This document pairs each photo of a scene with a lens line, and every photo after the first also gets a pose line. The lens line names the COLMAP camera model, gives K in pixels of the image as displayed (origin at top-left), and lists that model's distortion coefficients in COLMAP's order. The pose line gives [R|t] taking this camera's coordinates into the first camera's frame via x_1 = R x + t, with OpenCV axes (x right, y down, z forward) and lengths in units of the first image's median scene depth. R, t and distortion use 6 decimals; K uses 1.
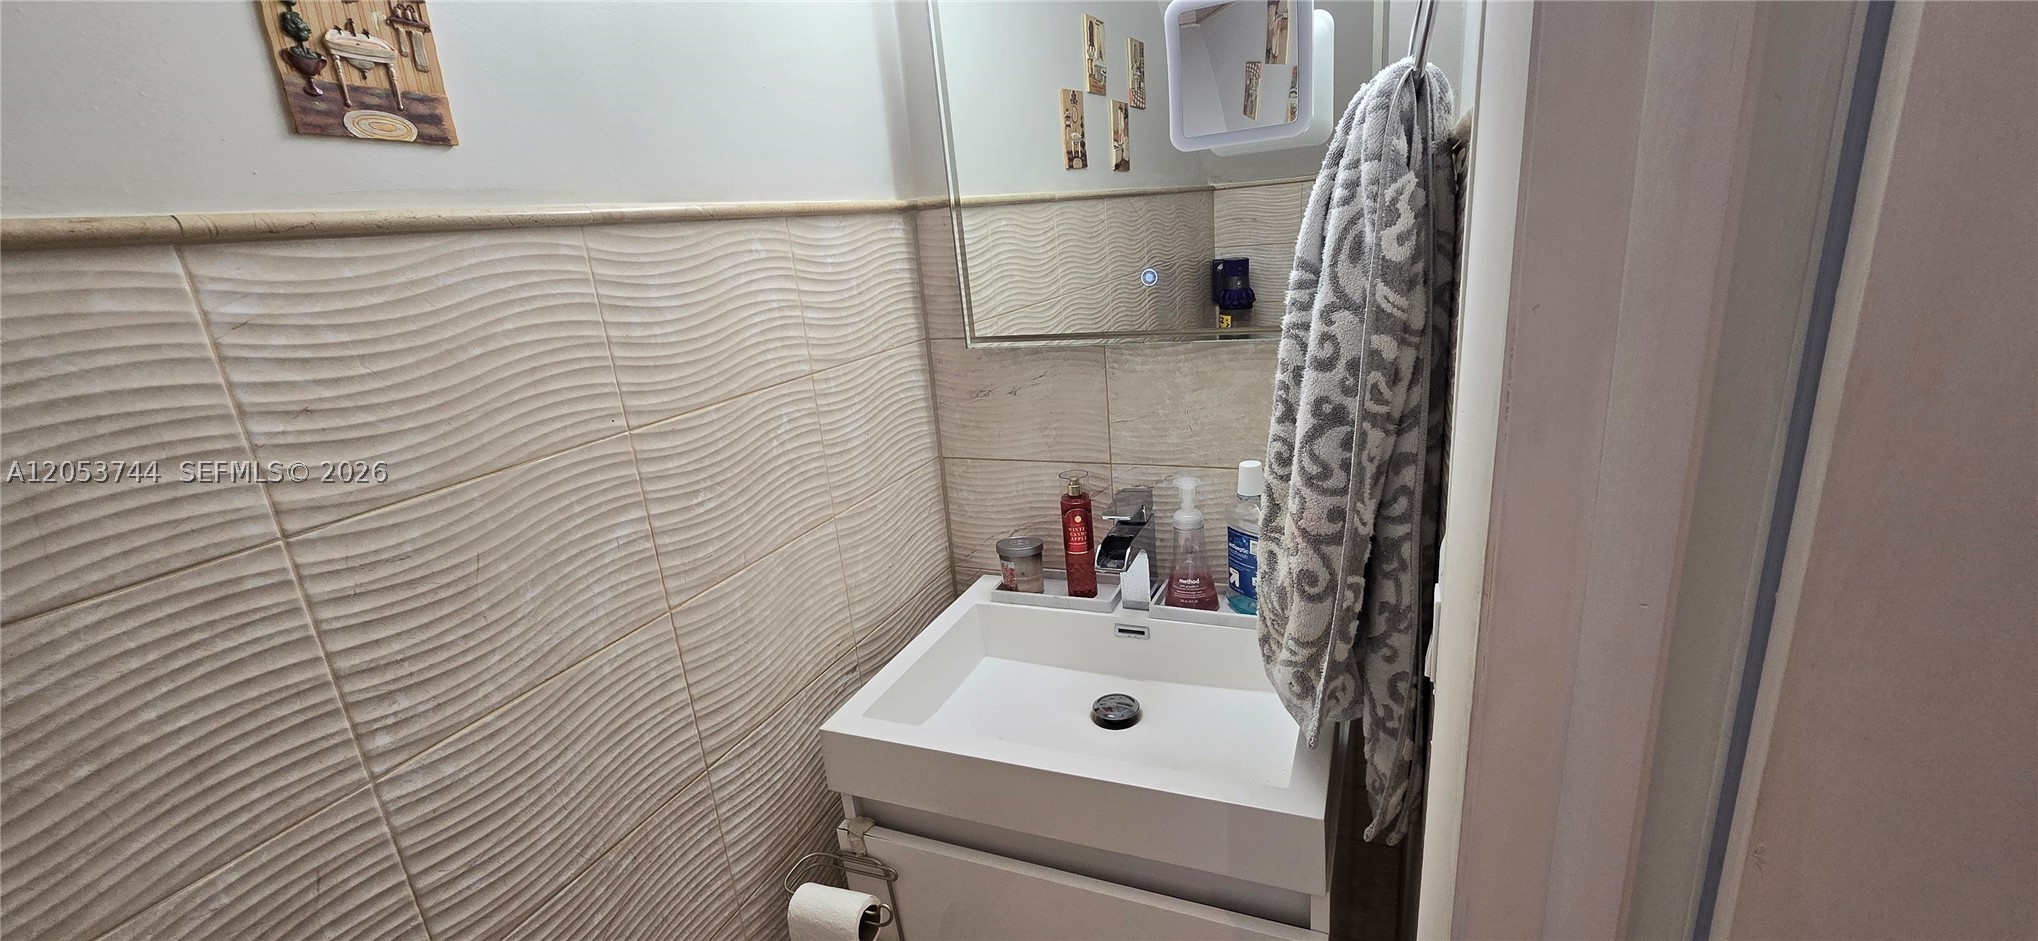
lens RADIAL K [[836.2, 0, 1027.0], [0, 836.2, 479.5], [0, 0, 1]] dist [-0.004499, 0.000454]
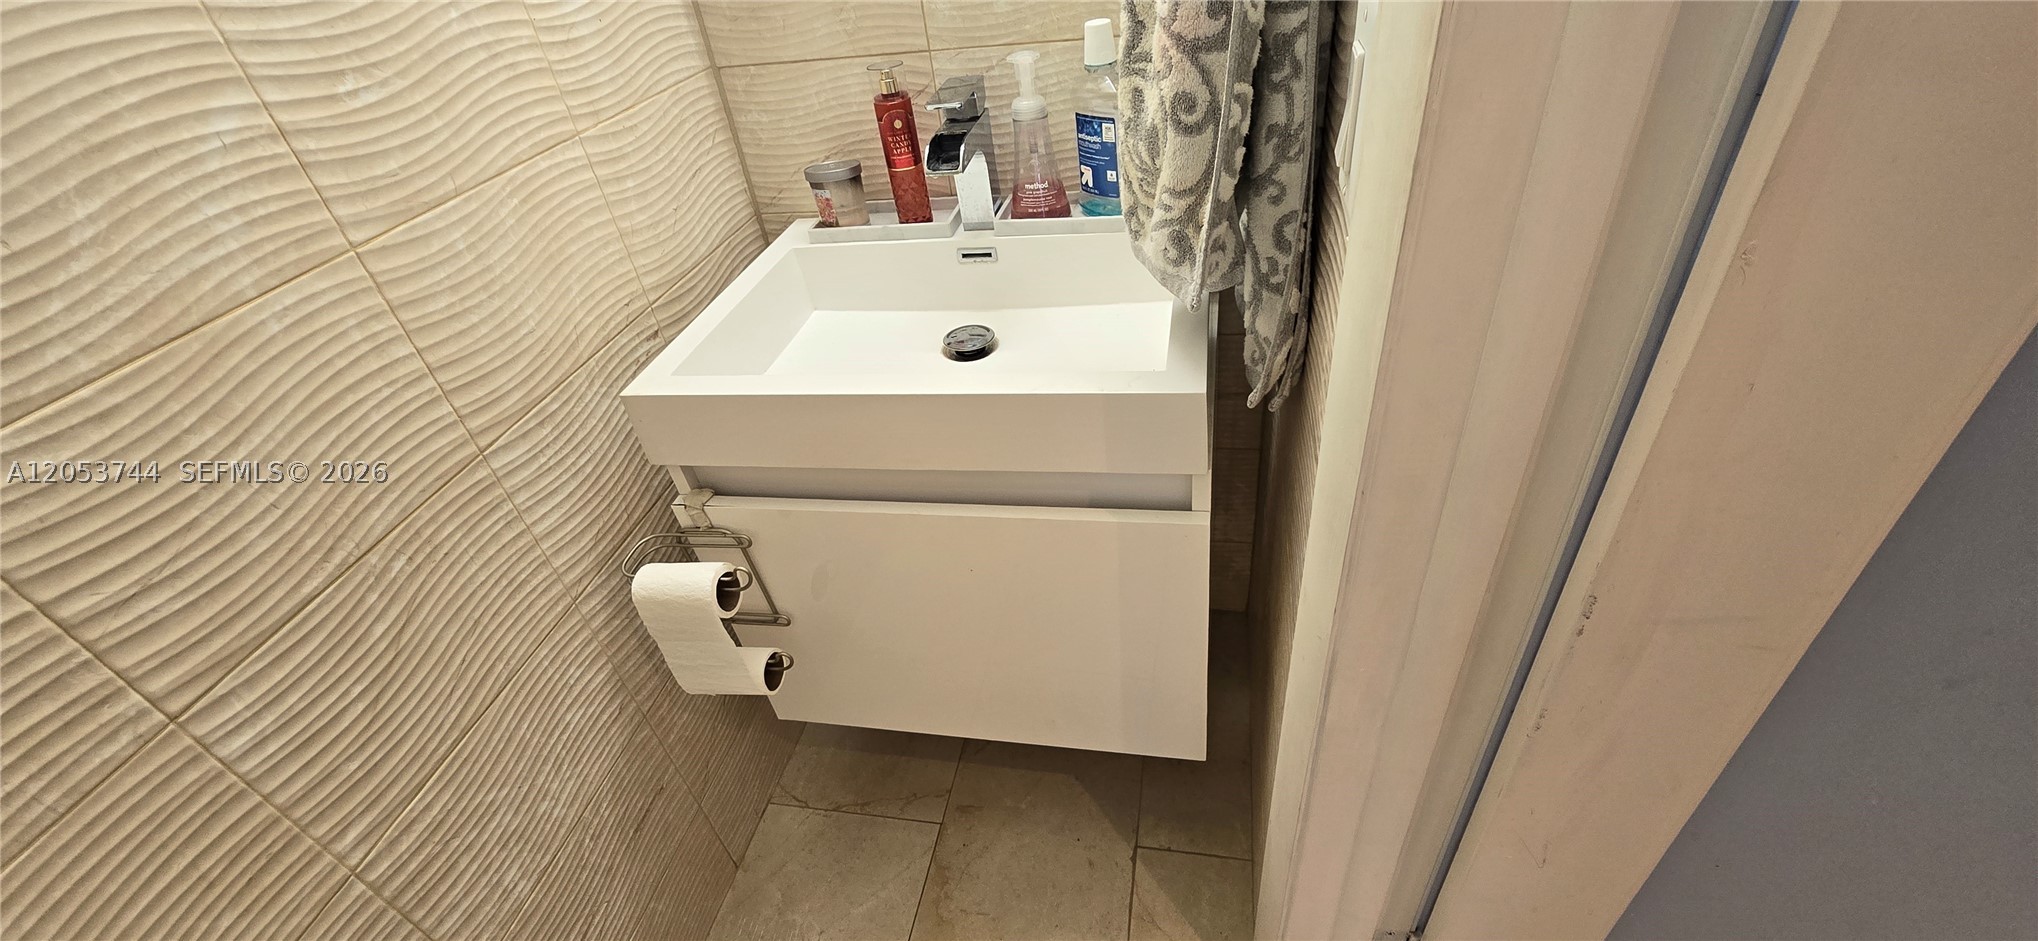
lens RADIAL K [[836.2, 0, 1027.0], [0, 836.2, 479.5], [0, 0, 1]] dist [-0.004499, 0.000454]
pose [[0.976131, -0.148251, 0.158716, 0.003028], [0.086964, 0.936448, 0.339856, 0.148184], [-0.199013, -0.317941, 0.926988, 0.139144]]
